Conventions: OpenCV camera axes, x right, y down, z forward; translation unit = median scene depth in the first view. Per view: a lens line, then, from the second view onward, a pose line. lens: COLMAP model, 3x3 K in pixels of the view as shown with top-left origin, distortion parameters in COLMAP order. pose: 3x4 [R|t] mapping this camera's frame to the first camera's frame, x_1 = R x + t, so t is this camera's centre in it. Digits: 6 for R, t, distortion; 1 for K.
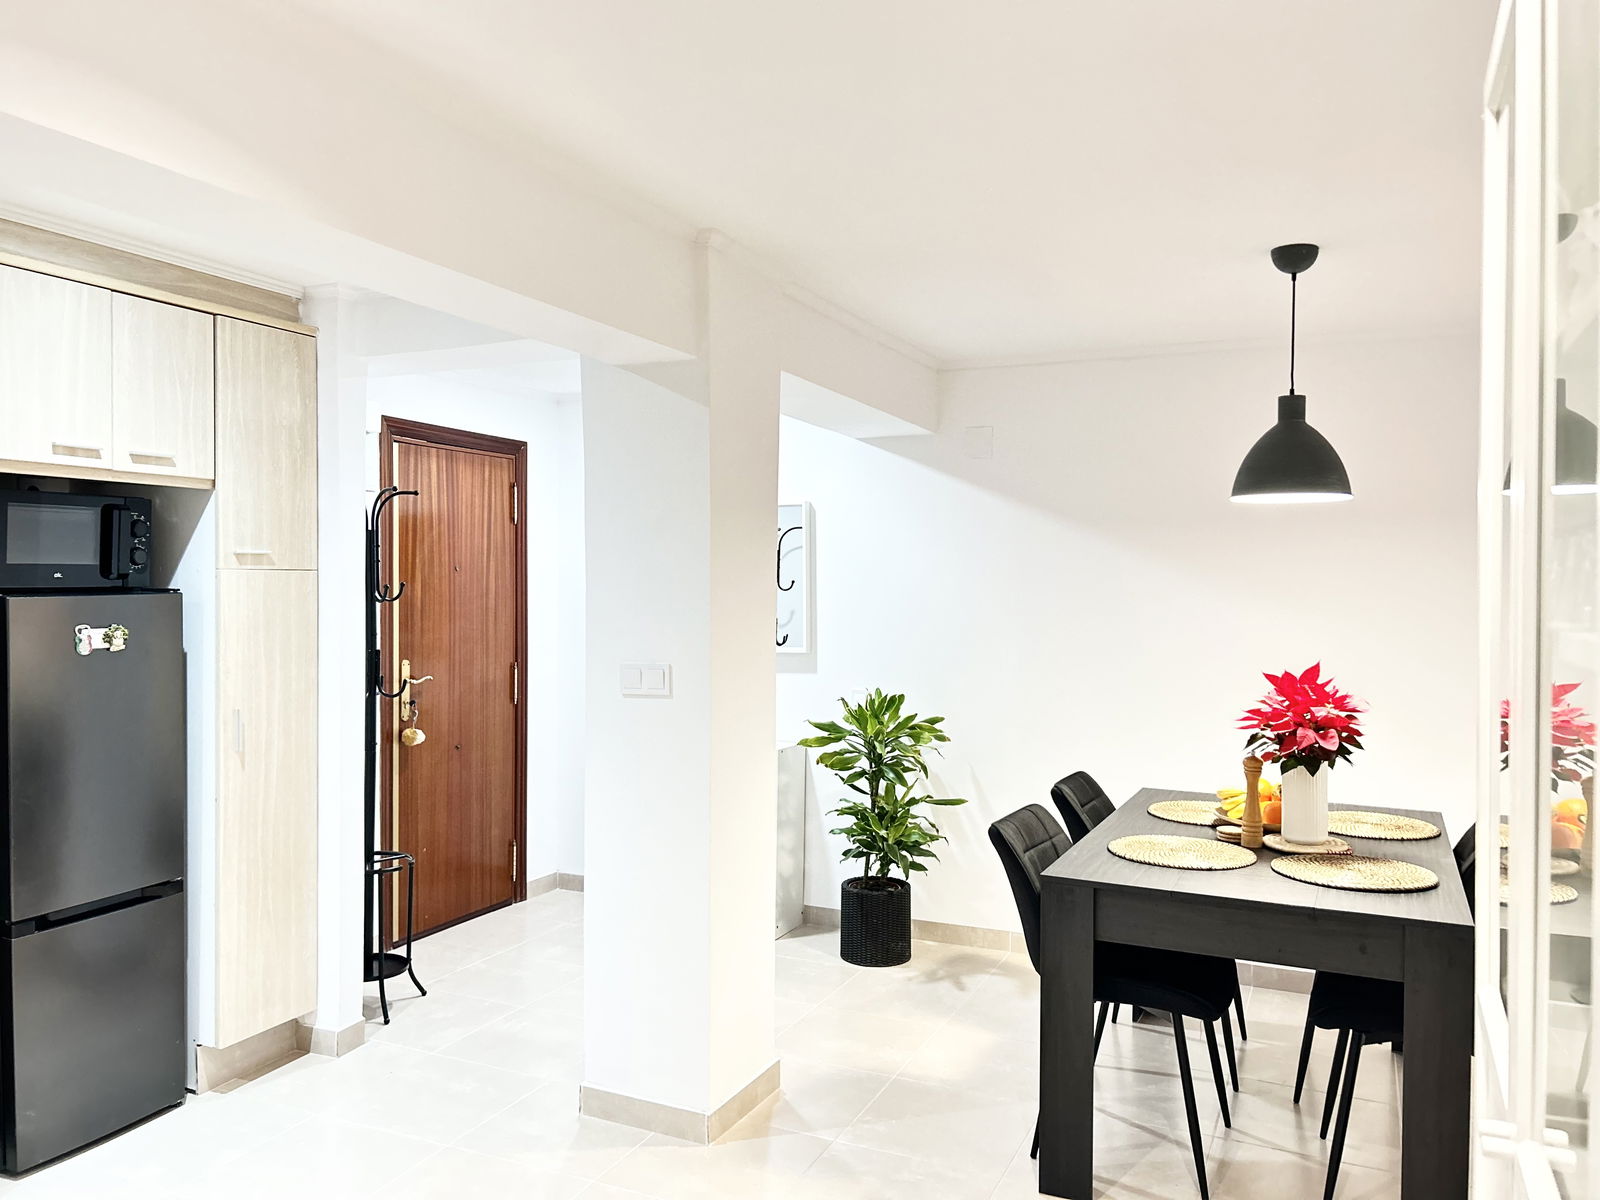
lens RADIAL K [[1209.2, 0, 800.0], [0, 1209.2, 600.0], [0, 0, 1]] dist [0.047785, -0.087816]
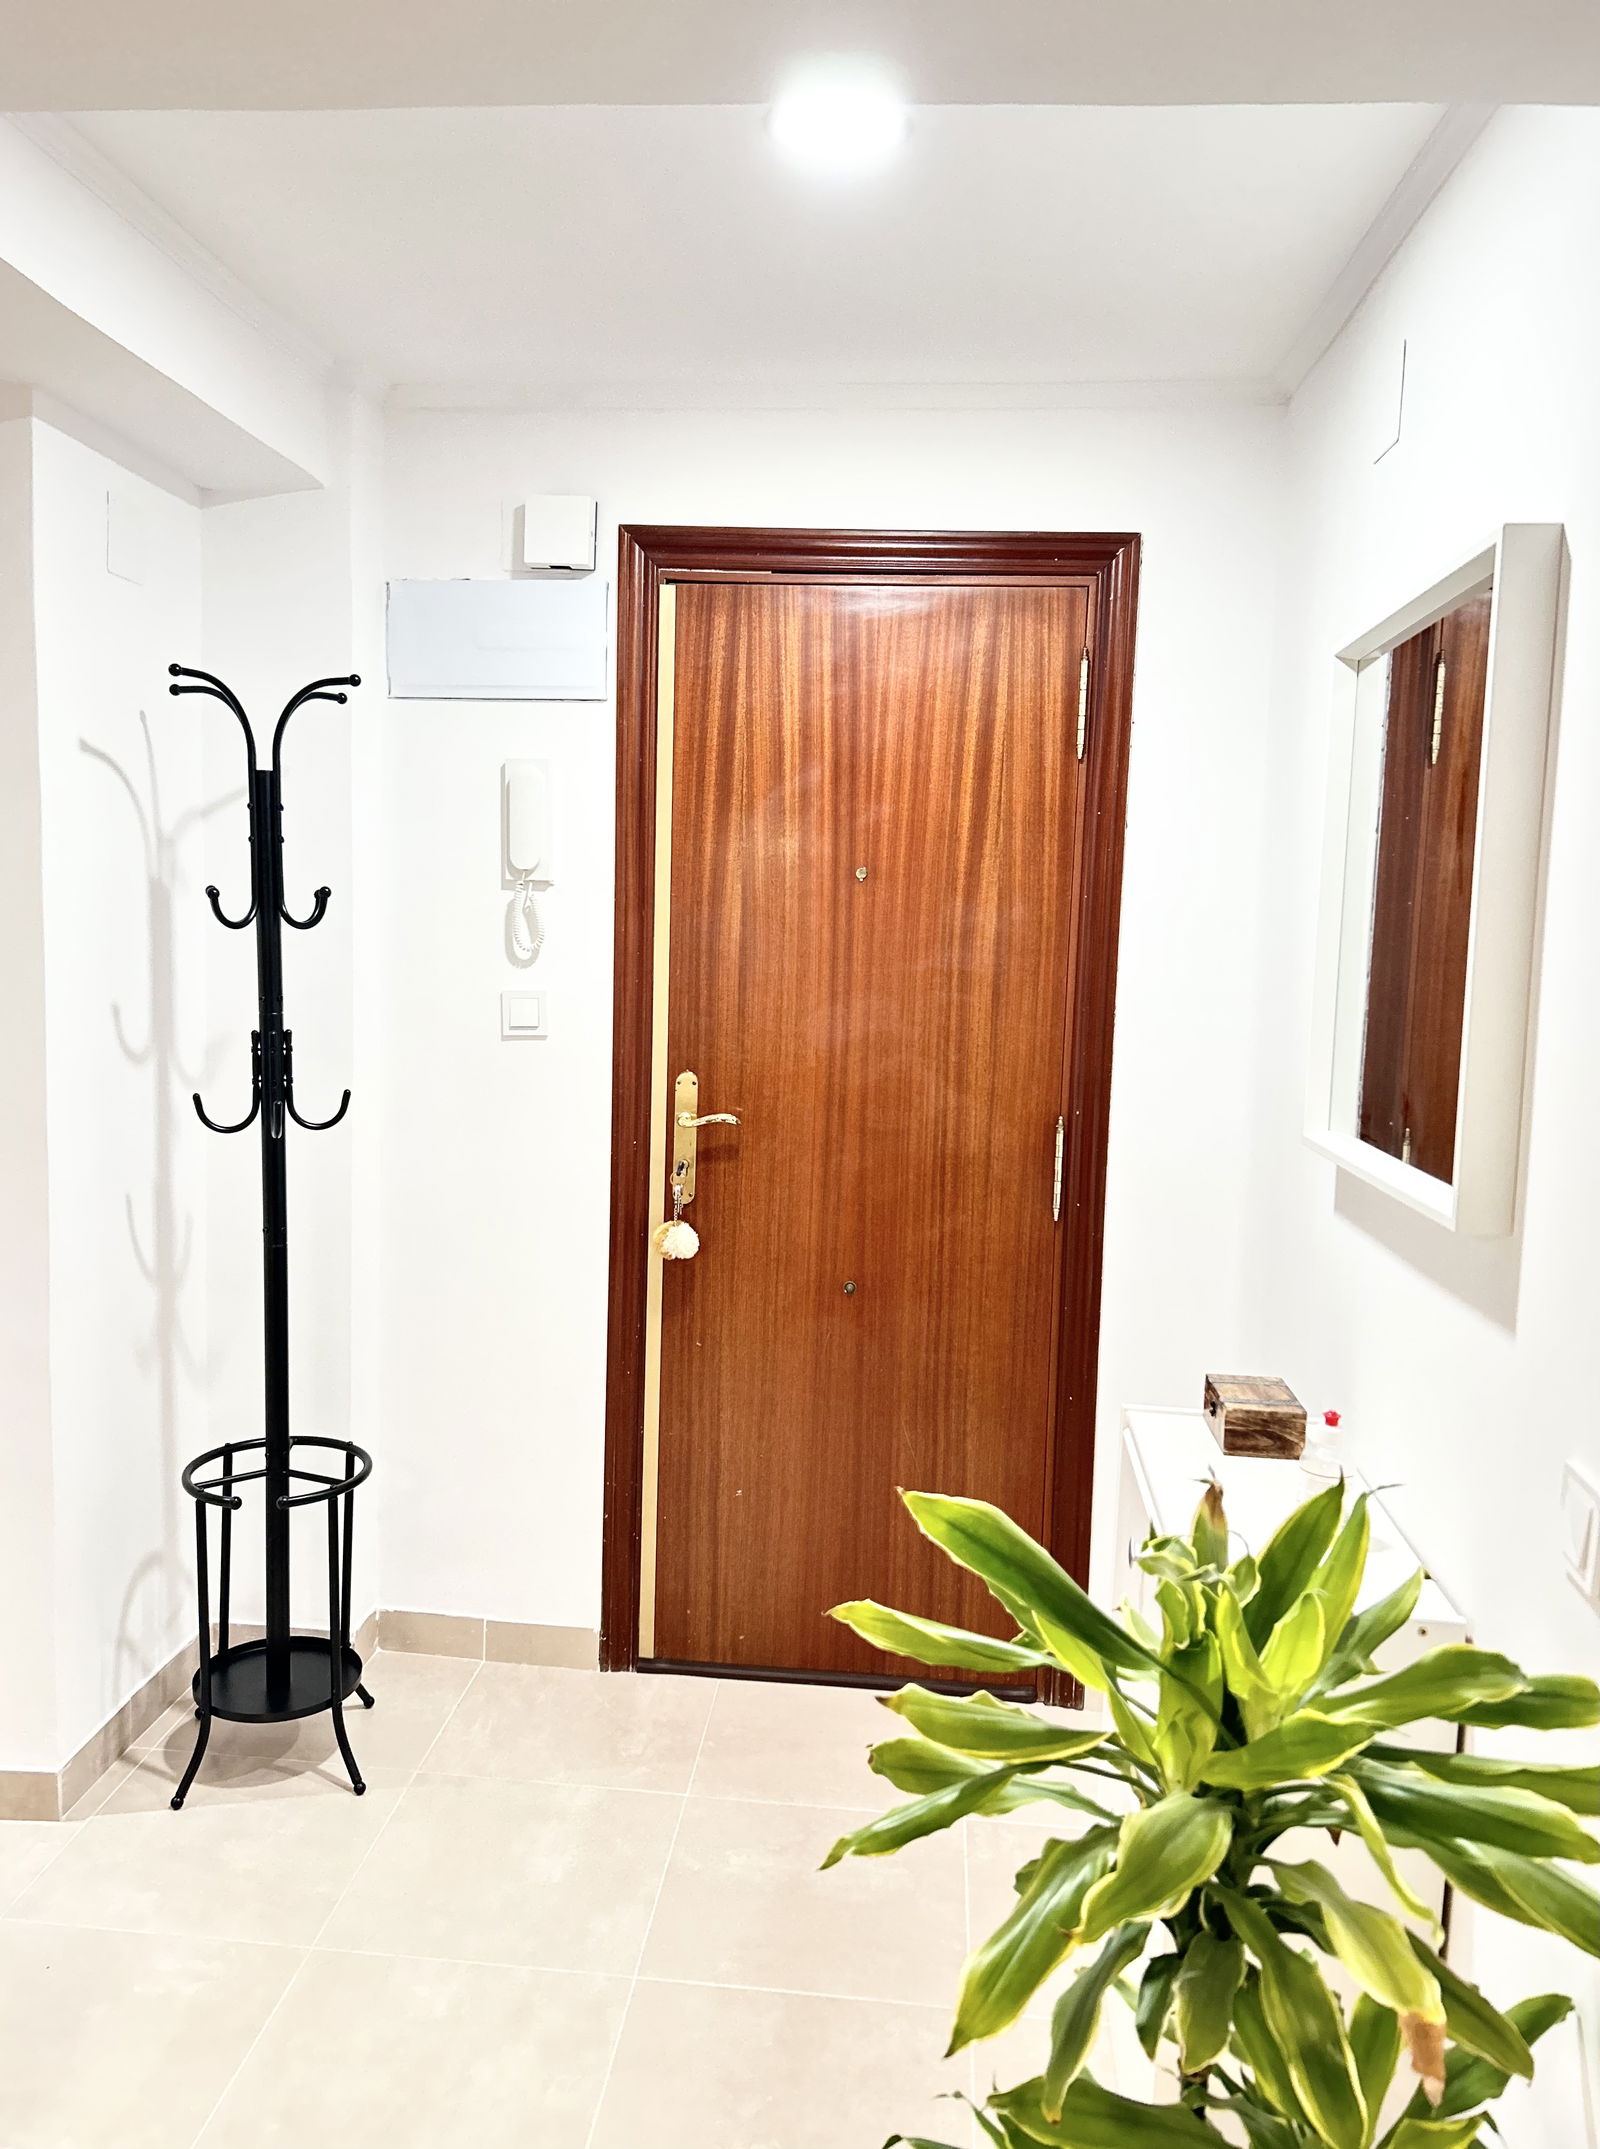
lens RADIAL K [[1624.2, 0, 800.0], [0, 1624.2, 1074.5], [0, 0, 1]] dist [0.047785, -0.087816]
pose [[0.328876, 0.113165, -0.937568, 0.236802], [-0.041360, 0.993568, 0.105416, -0.014642], [0.943467, 0.004109, 0.331442, 0.760635]]
